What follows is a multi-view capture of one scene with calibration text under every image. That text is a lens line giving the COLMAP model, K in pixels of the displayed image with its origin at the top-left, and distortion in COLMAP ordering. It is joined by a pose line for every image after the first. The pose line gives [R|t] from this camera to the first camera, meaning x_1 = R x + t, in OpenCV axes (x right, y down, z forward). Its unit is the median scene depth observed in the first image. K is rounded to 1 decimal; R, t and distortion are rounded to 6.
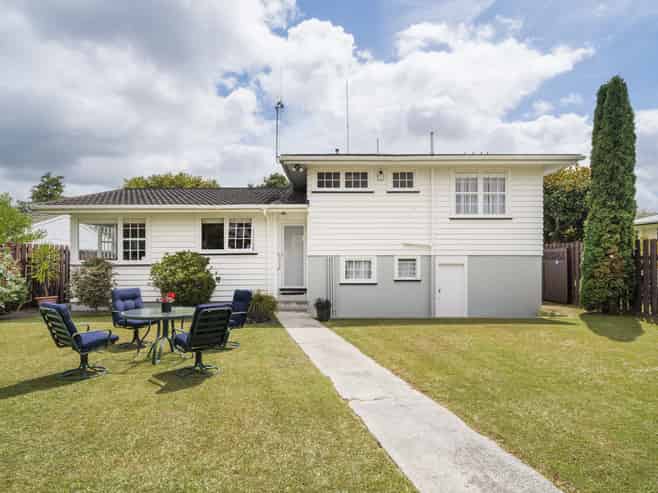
lens RADIAL K [[363.3, 0, 327.1], [0, 363.3, 247.6], [0, 0, 1]] dist [0.000285, -0.000059]
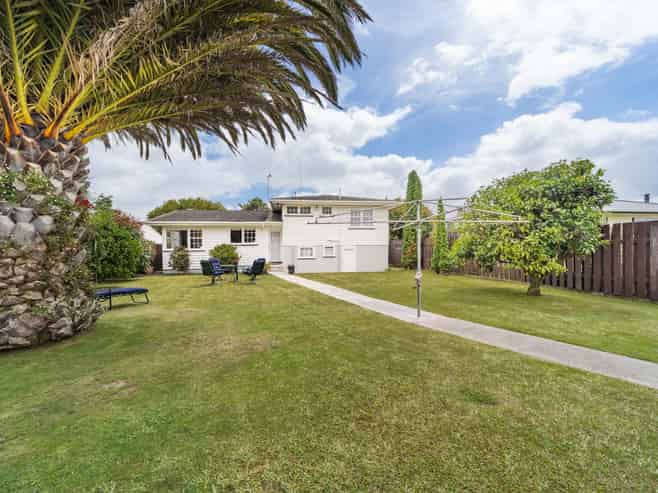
lens RADIAL K [[266.1, 0, 327.6], [0, 266.1, 246.5], [0, 0, 1]] dist [0.000464, 0.000009]
pose [[0.985863, -0.007597, 0.167380, -0.055179], [0.005060, 0.999866, 0.015577, 0.004728], [-0.167476, -0.014509, 0.985769, -0.578171]]
